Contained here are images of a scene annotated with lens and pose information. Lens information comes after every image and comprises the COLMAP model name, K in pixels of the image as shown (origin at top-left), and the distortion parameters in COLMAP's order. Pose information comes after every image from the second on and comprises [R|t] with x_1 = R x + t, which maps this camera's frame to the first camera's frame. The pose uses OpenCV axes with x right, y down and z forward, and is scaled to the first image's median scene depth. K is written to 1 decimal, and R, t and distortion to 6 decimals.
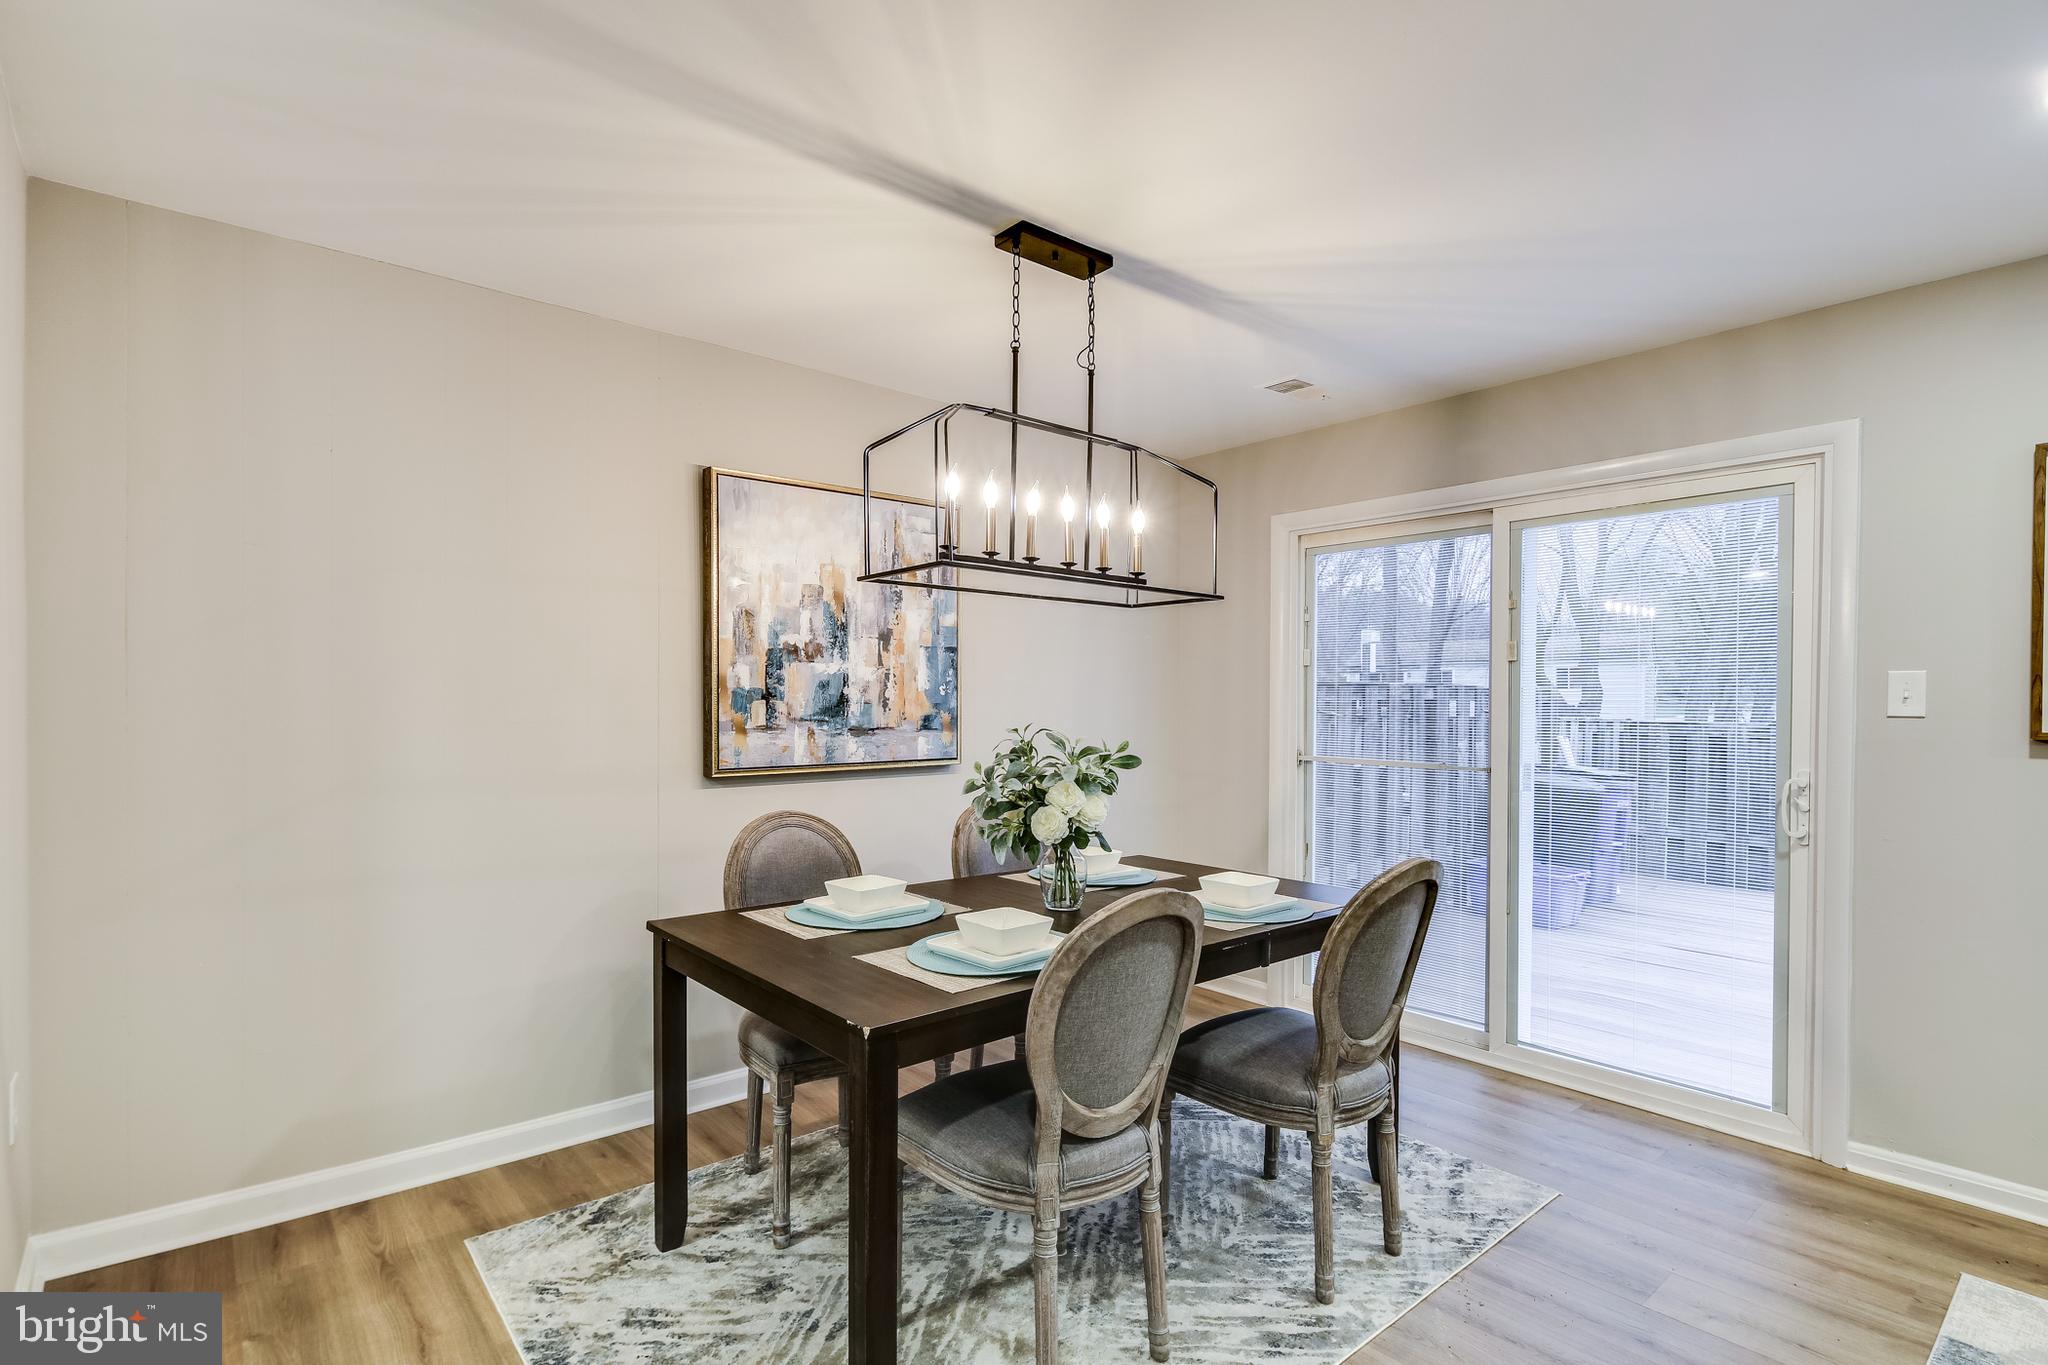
lens RADIAL K [[1000.7, 0, 1027.8], [0, 1000.7, 726.1], [0, 0, 1]] dist [0.000471, -0.002999]
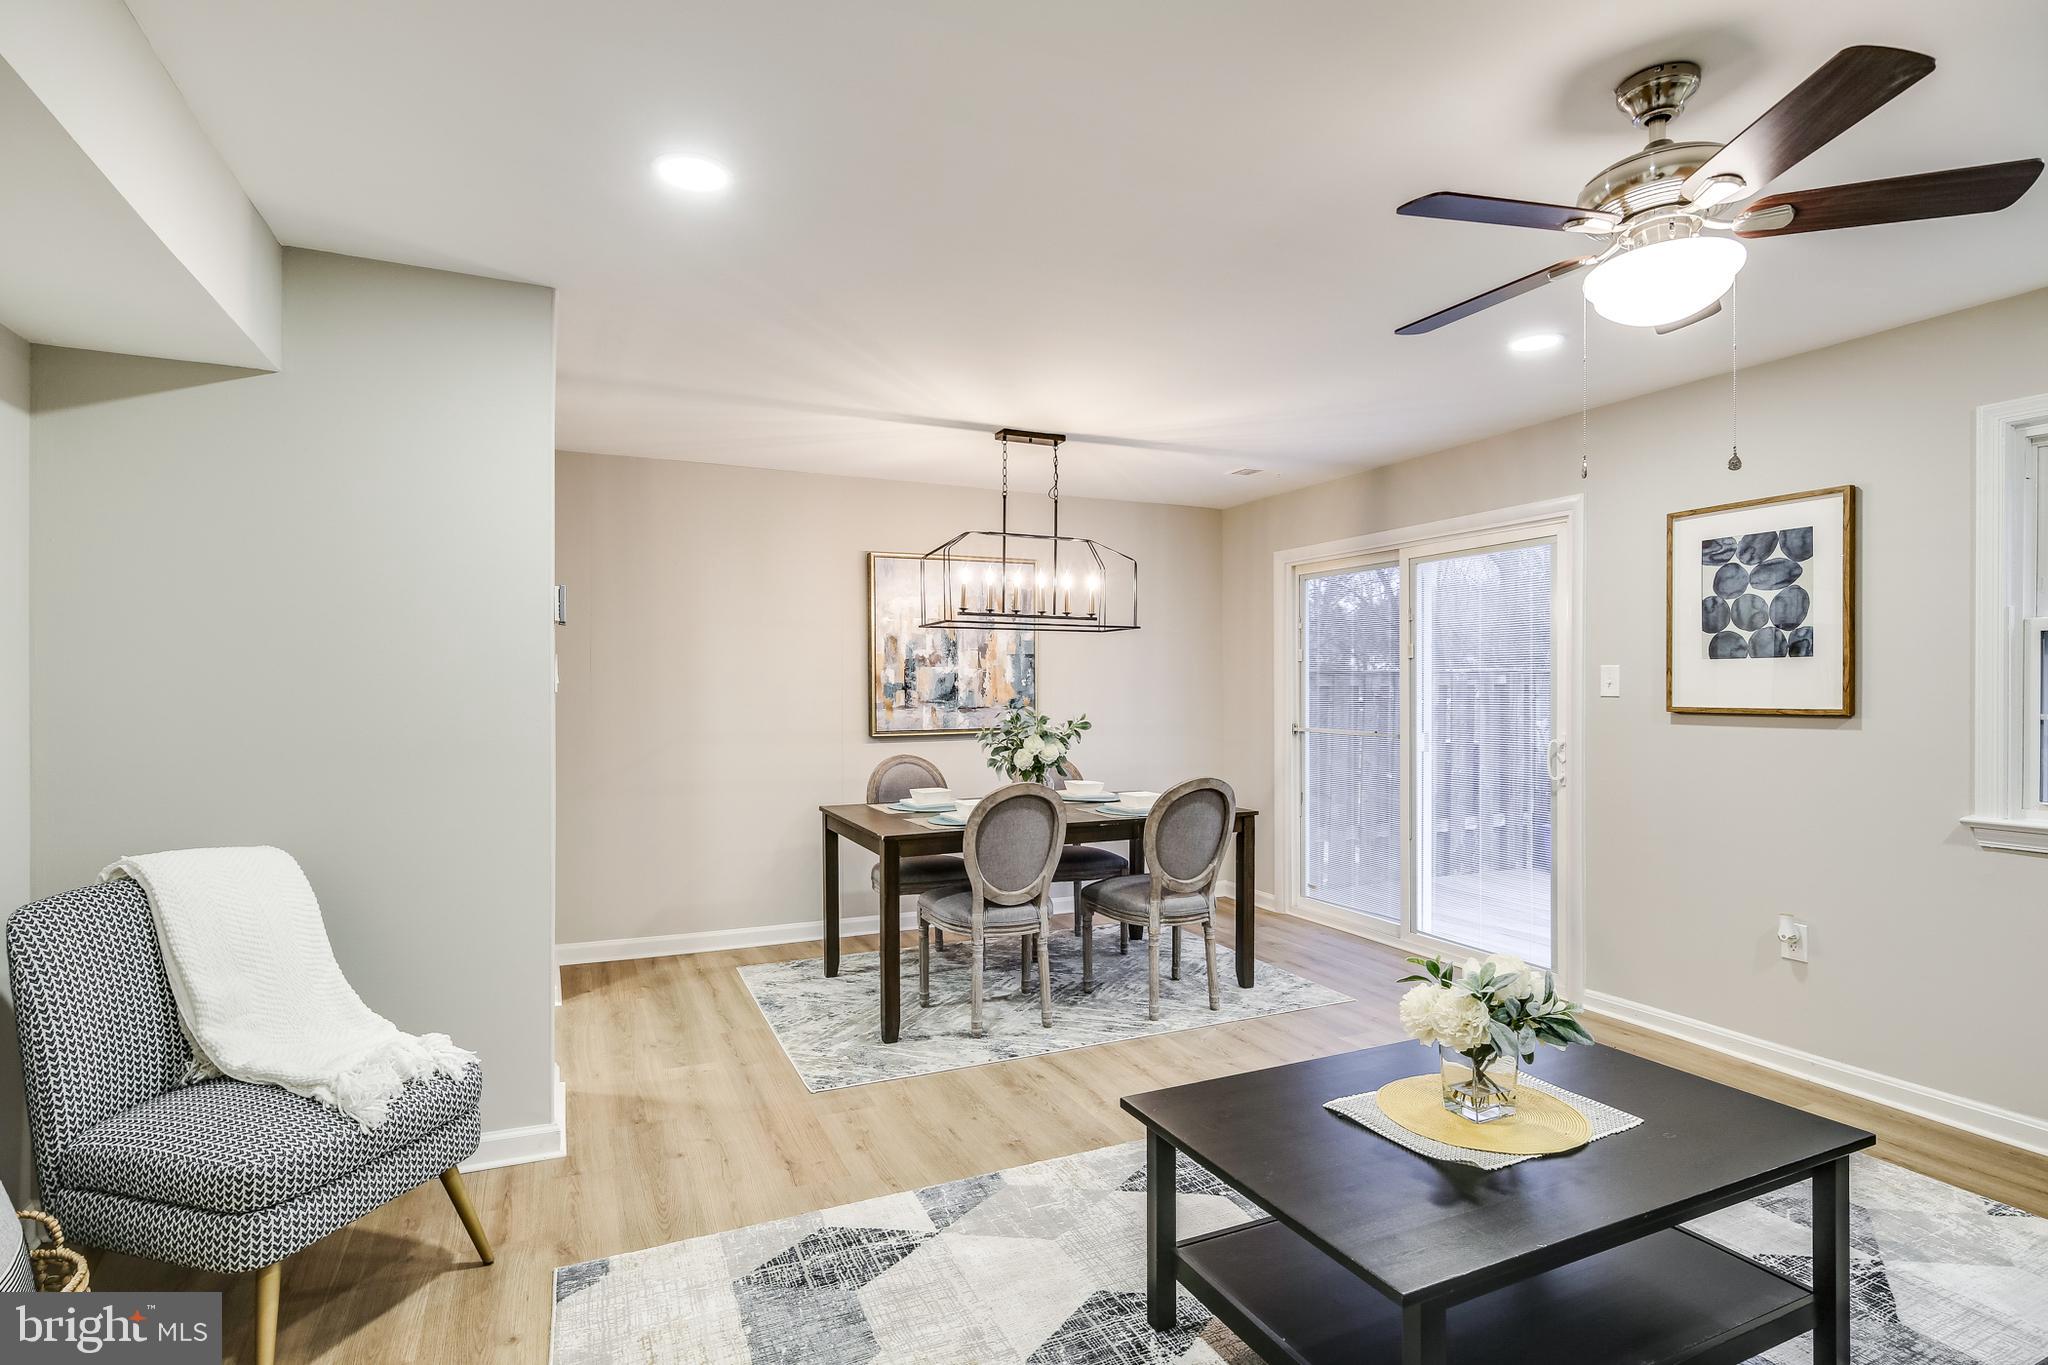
lens RADIAL K [[1000.7, 0, 1027.8], [0, 1000.7, 726.1], [0, 0, 1]] dist [0.000471, -0.002999]
pose [[0.964102, 0.002701, -0.265517, 0.413882], [0.001141, 0.999897, 0.014315, 0.011020], [0.265529, -0.014104, 0.964000, -0.598273]]
